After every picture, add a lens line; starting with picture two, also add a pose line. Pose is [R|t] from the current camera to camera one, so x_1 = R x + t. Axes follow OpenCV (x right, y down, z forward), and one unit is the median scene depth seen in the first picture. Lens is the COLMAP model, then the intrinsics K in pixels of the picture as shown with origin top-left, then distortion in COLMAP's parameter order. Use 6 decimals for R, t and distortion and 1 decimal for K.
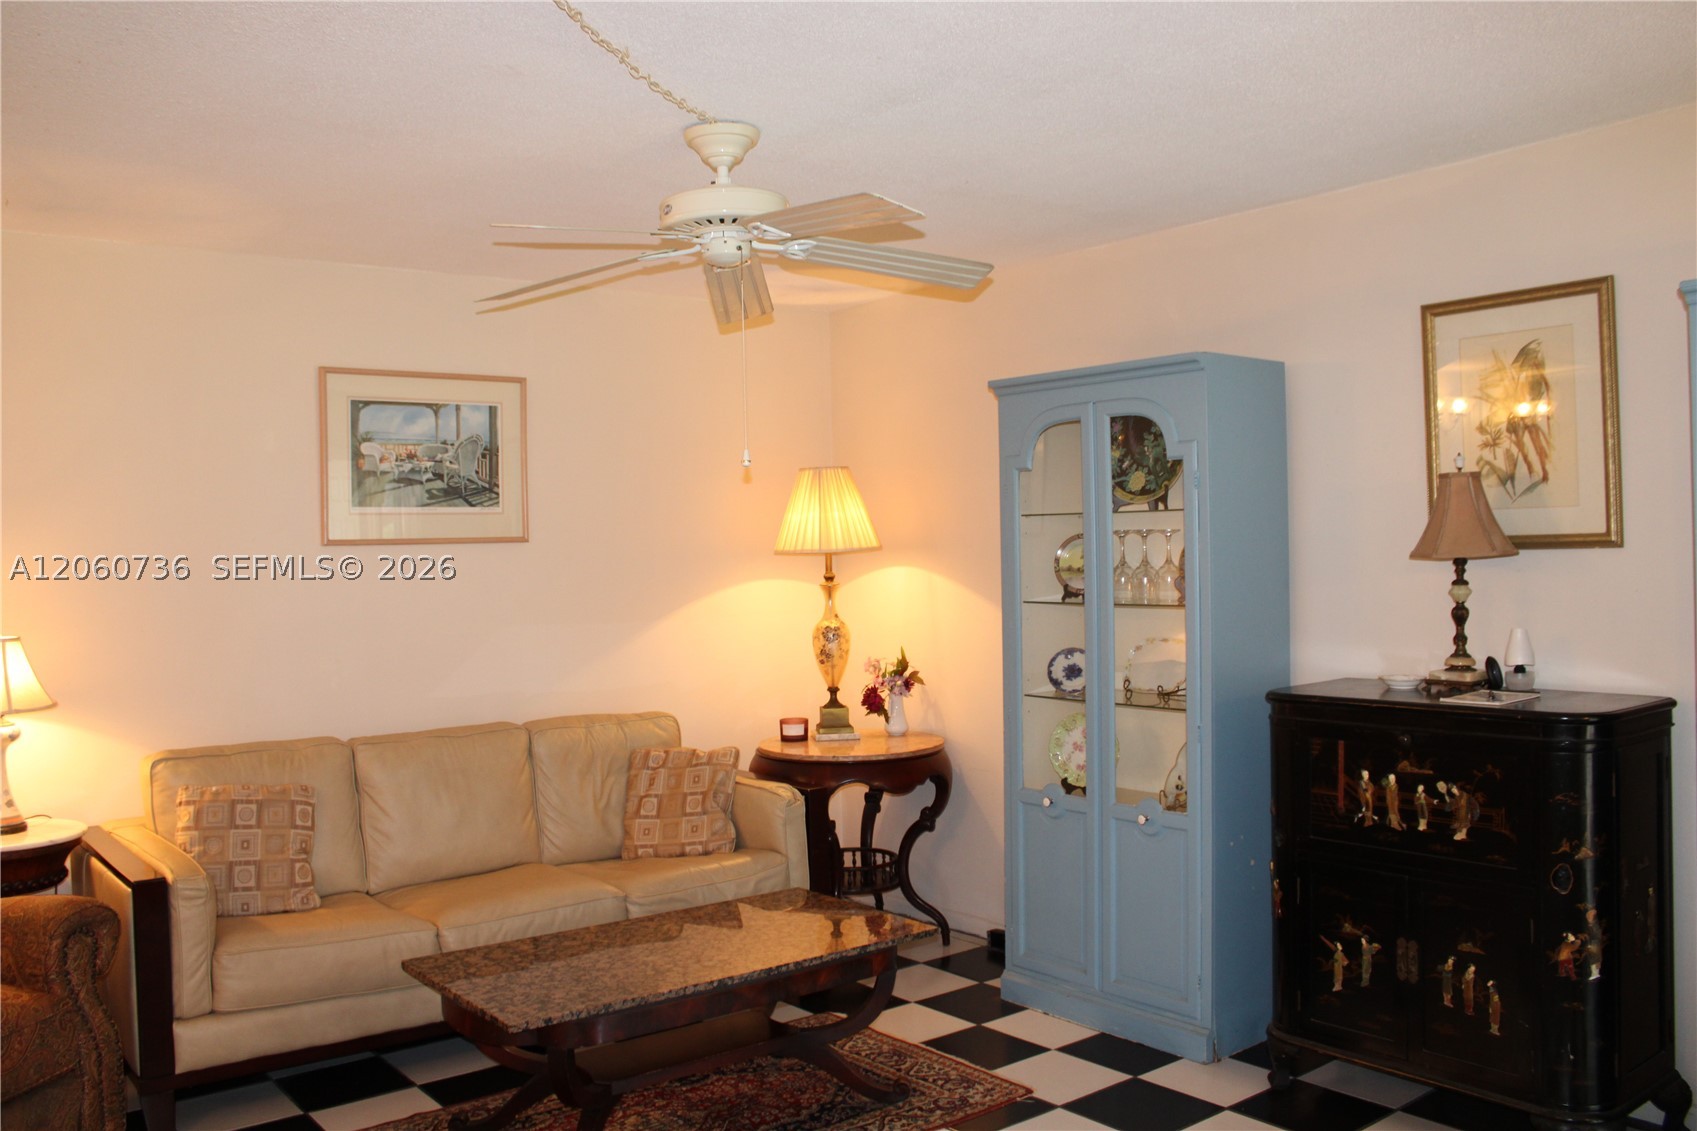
lens RADIAL K [[1427.7, 0, 855.8], [0, 1427.7, 572.9], [0, 0, 1]] dist [-0.168050, 0.136567]
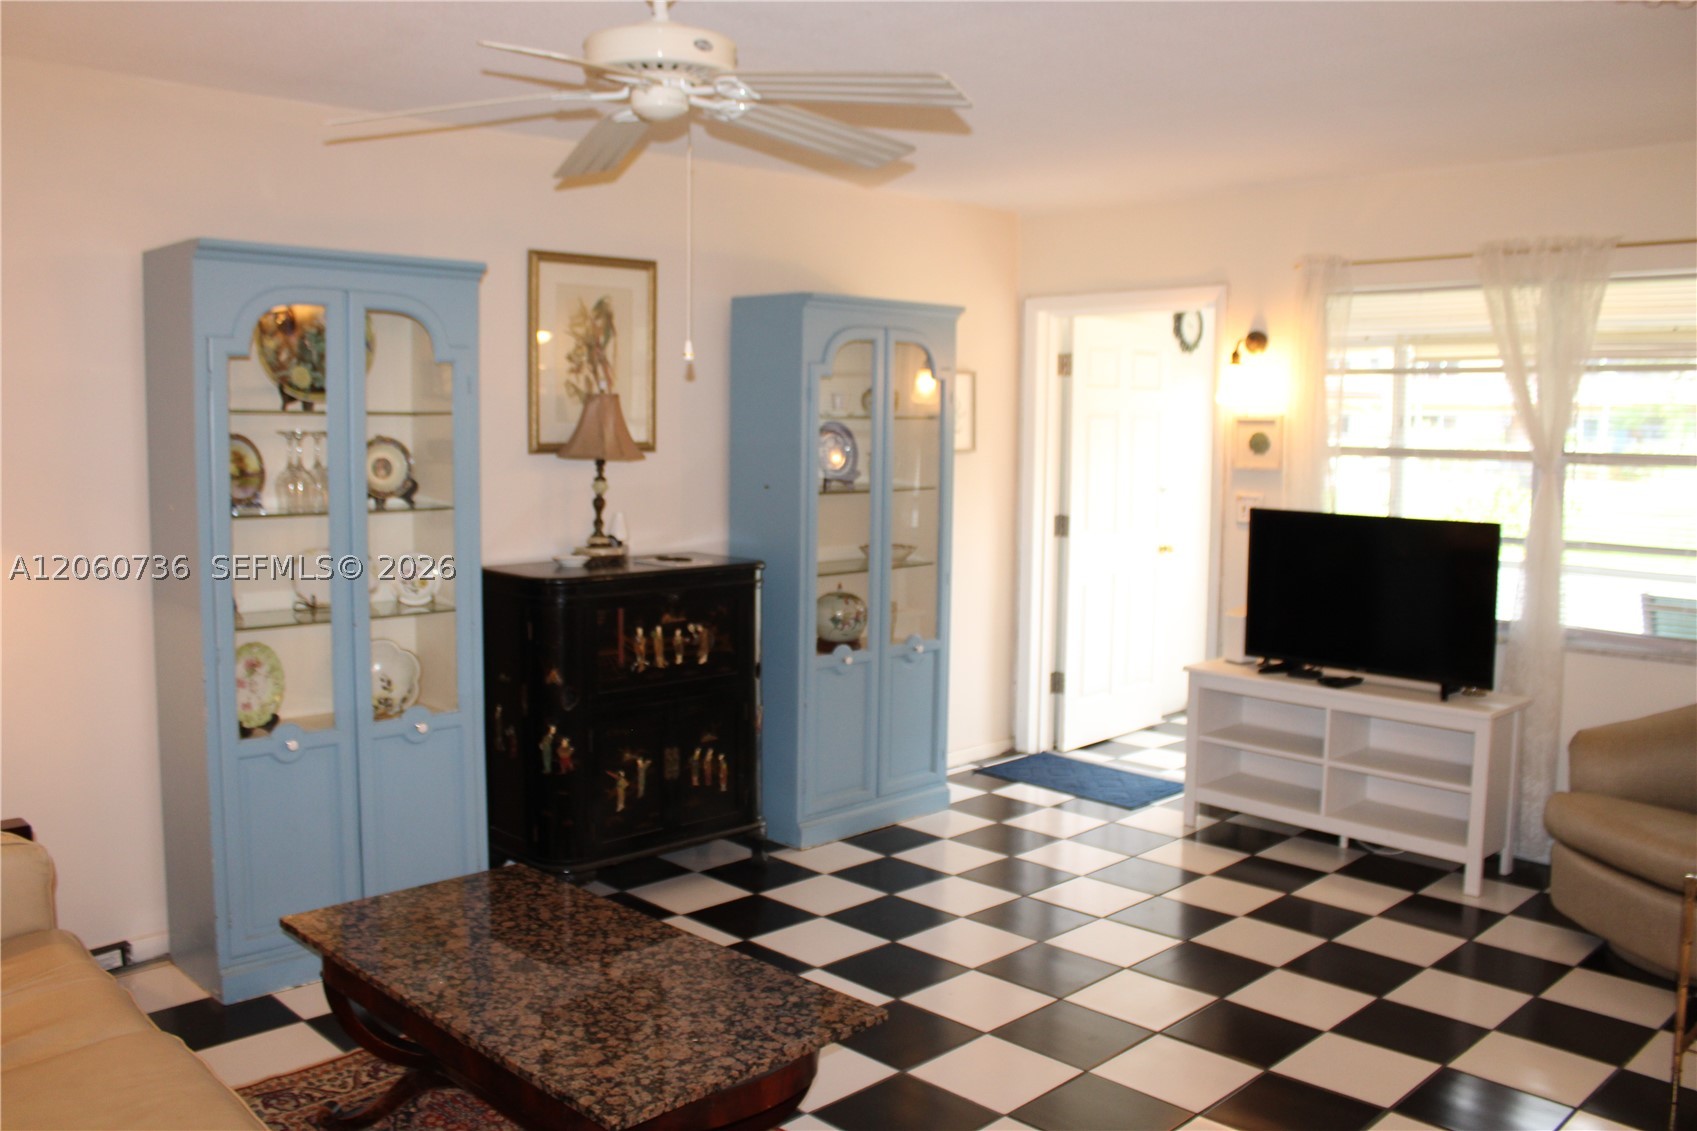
lens RADIAL K [[1427.7, 0, 837.5], [0, 1427.7, 557.4], [0, 0, 1]] dist [-0.168050, 0.136567]
pose [[-0.113823, -0.074042, 0.990738, -0.925936], [0.005330, 0.997159, 0.075134, -0.018678], [-0.993487, 0.013833, -0.113105, 0.957827]]
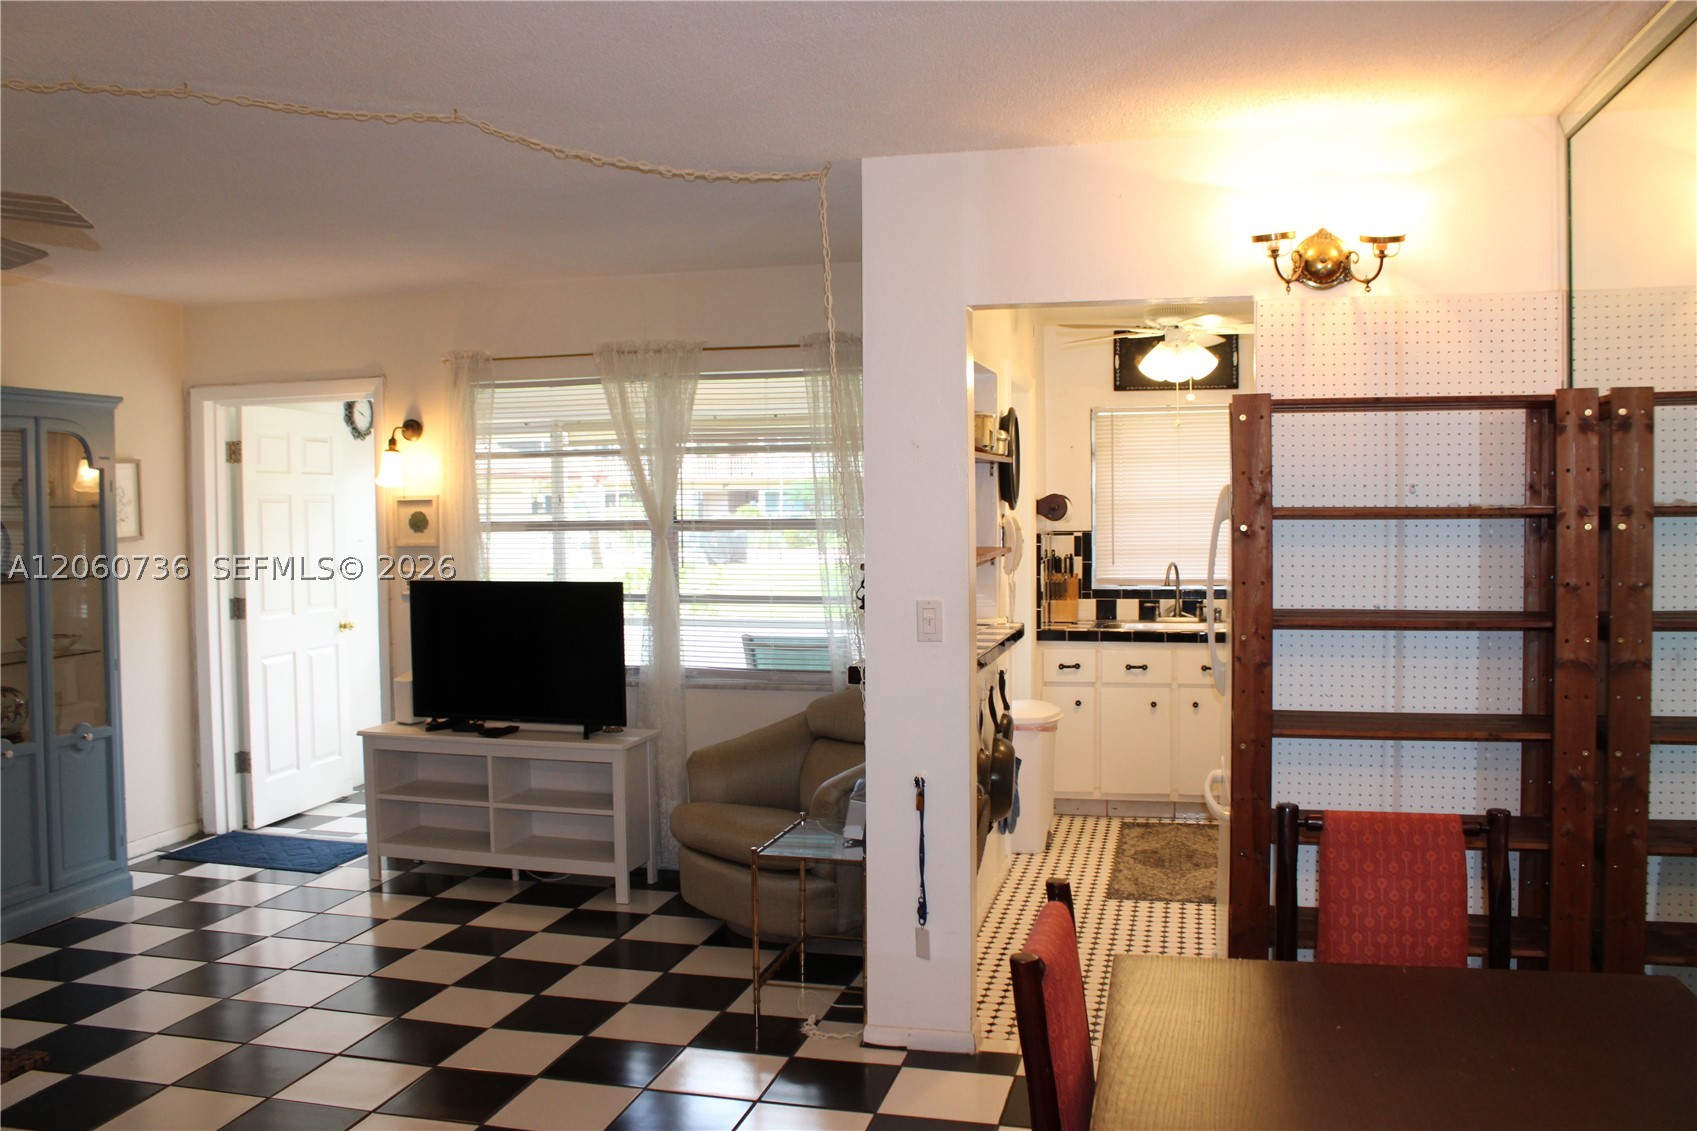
lens RADIAL K [[1427.7, 0, 863.4], [0, 1427.7, 575.0], [0, 0, 1]] dist [-0.168050, 0.136567]
pose [[-0.623684, -0.011859, 0.781586, -1.052759], [0.031068, 0.998719, 0.039945, -0.014097], [-0.781059, 0.049196, -0.622517, 0.957129]]
